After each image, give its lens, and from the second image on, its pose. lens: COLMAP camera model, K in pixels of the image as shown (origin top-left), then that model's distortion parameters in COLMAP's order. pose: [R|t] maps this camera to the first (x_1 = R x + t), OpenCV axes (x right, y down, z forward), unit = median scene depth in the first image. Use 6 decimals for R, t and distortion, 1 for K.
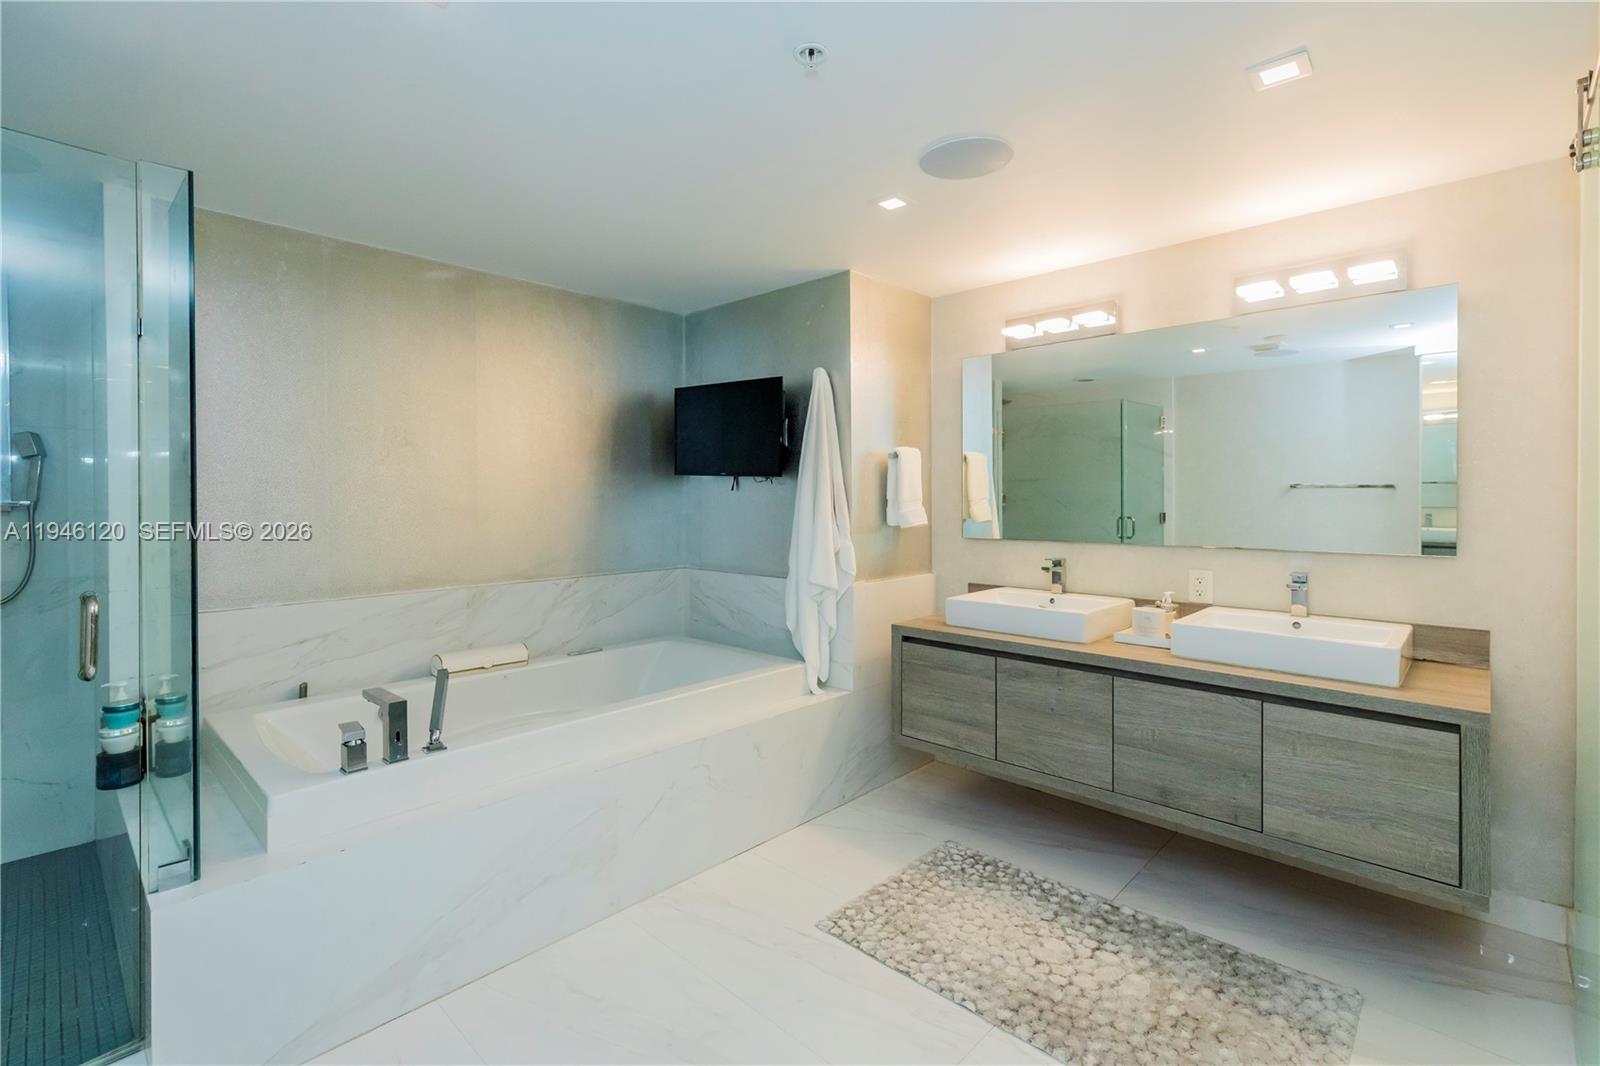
lens RADIAL K [[715.4, 0, 801.1], [0, 715.4, 492.3], [0, 0, 1]] dist [0.000541, -0.000027]
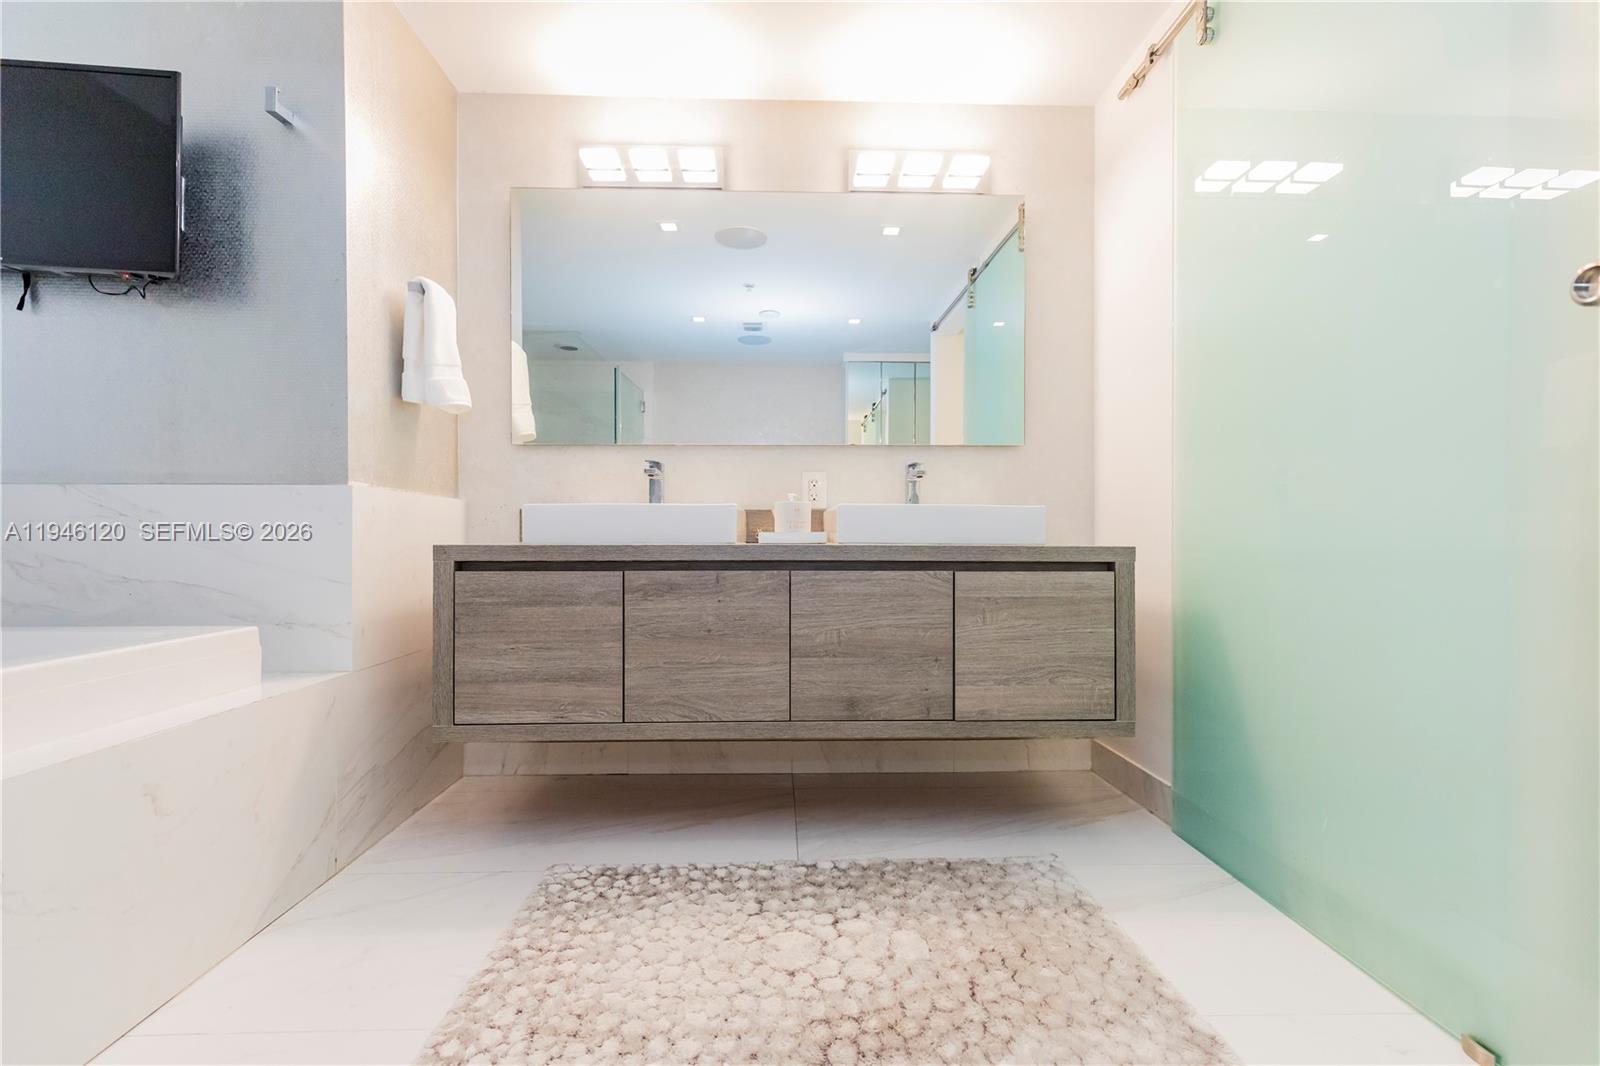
lens RADIAL K [[716.1, 0, 797.0], [0, 716.1, 534.9], [0, 0, 1]] dist [0.001576, 0.000167]
pose [[0.708874, 0.001114, 0.705334, -0.106148], [-0.003302, 0.999993, 0.001740, 0.230587], [-0.705328, -0.003563, 0.708873, 0.478578]]
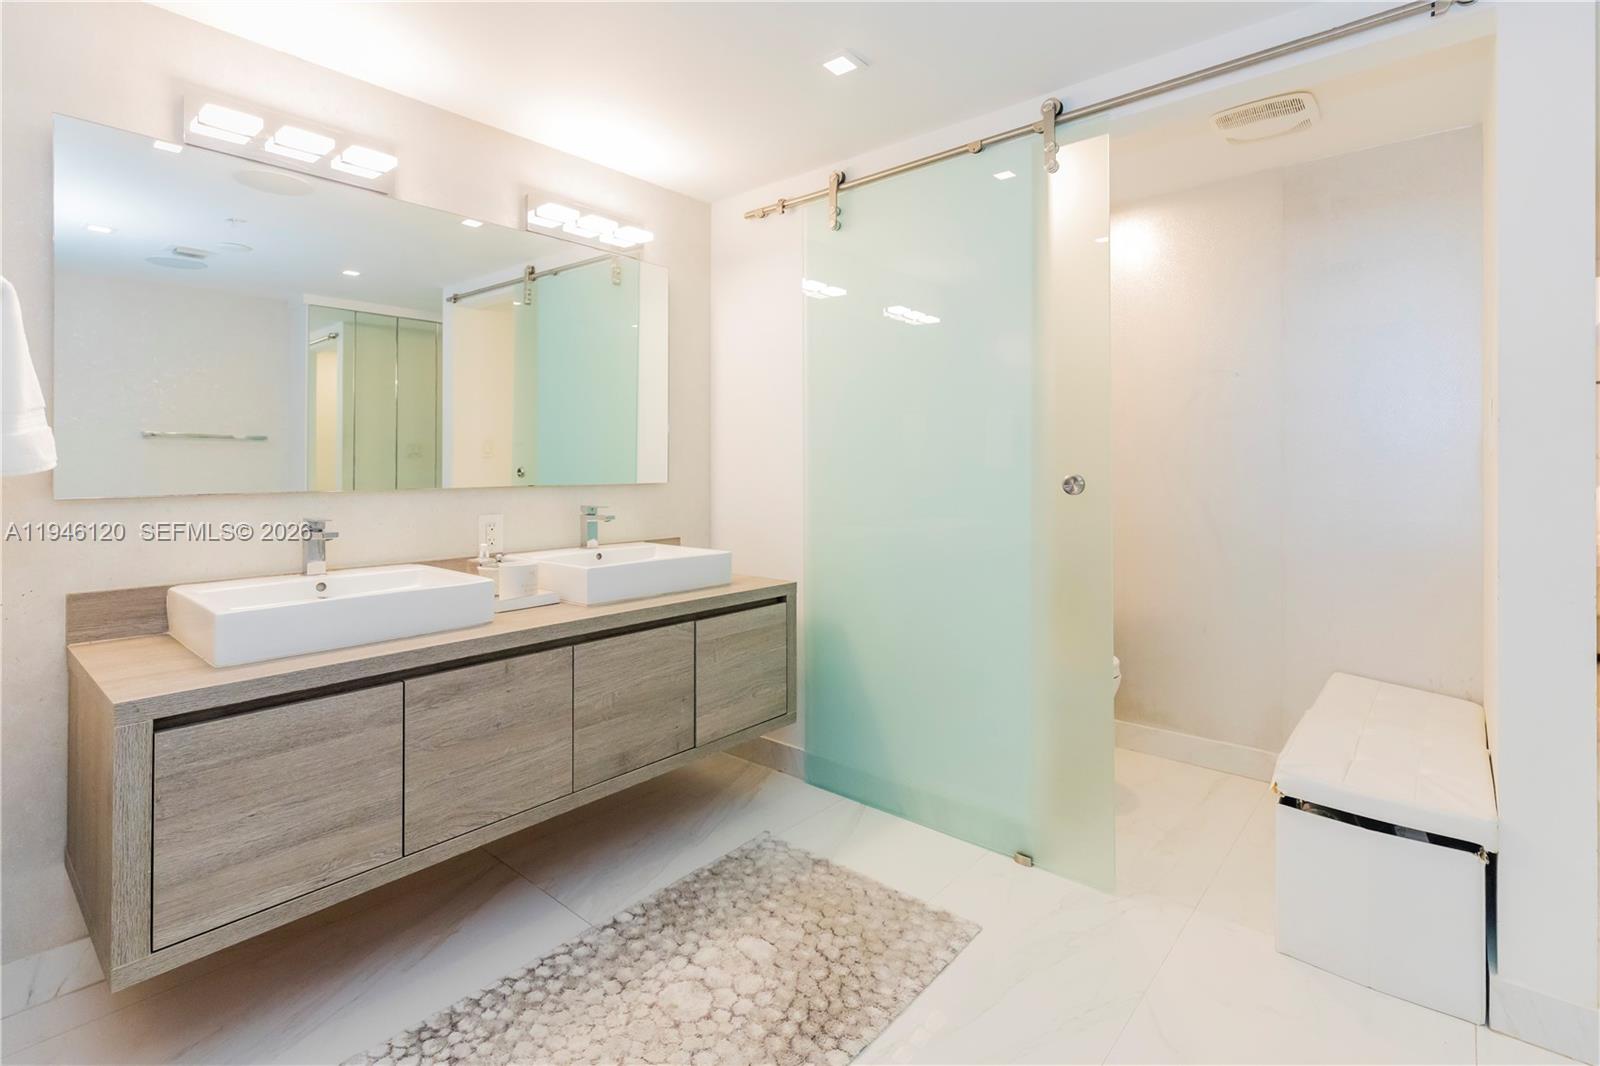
lens RADIAL K [[738.0, 0, 800.3], [0, 738.0, 458.9], [0, 0, 1]] dist [0.001942, -0.000112]
pose [[-0.029043, 0.009623, 0.999532, -0.410516], [-0.006070, 0.999934, -0.009803, 0.060676], [-0.999560, -0.006352, -0.028982, 0.821677]]
